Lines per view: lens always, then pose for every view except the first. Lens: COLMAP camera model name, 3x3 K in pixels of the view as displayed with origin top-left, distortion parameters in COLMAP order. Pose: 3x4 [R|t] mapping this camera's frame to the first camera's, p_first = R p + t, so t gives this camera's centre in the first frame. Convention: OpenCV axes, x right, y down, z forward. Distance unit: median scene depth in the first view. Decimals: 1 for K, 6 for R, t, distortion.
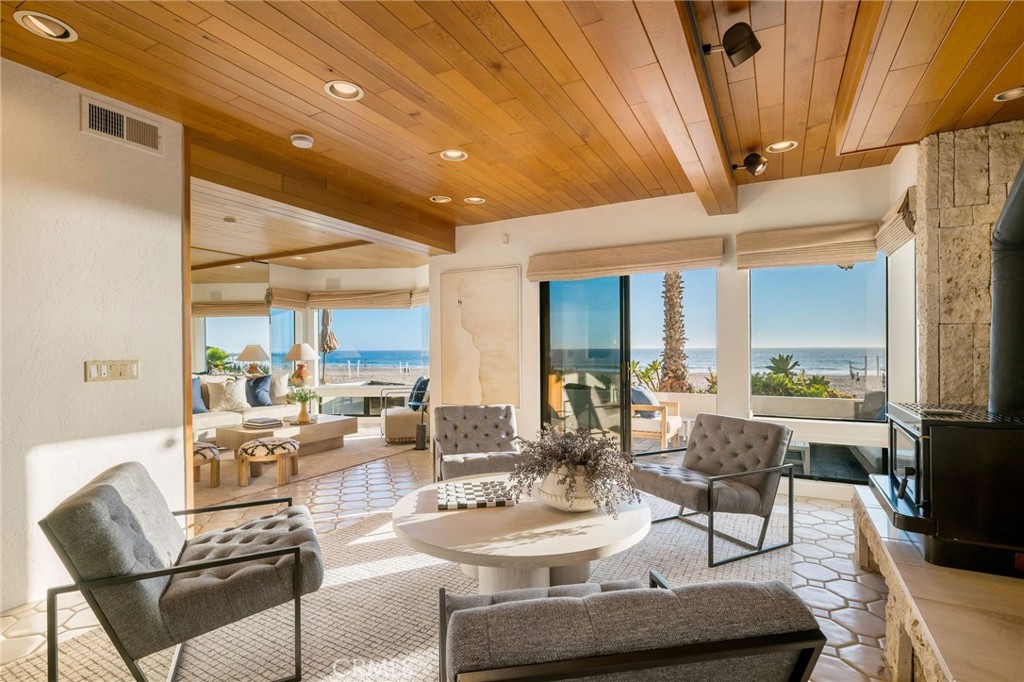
lens RADIAL K [[495.4, 0, 514.8], [0, 495.4, 348.4], [0, 0, 1]] dist [-0.002462, -0.000414]
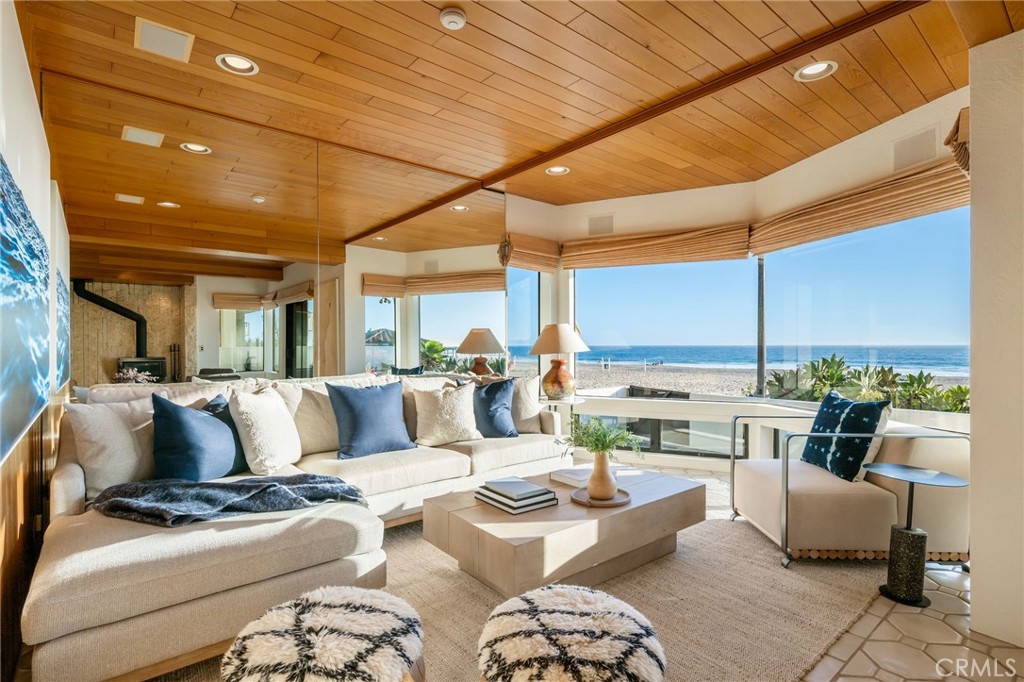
lens RADIAL K [[495.4, 0, 510.9], [0, 495.4, 342.4], [0, 0, 1]] dist [-0.002462, -0.000414]
pose [[0.924388, 0.002567, -0.381445, -0.286296], [-0.004026, 0.999987, -0.003027, 0.014865], [0.381433, 0.004334, 0.924386, 0.489974]]
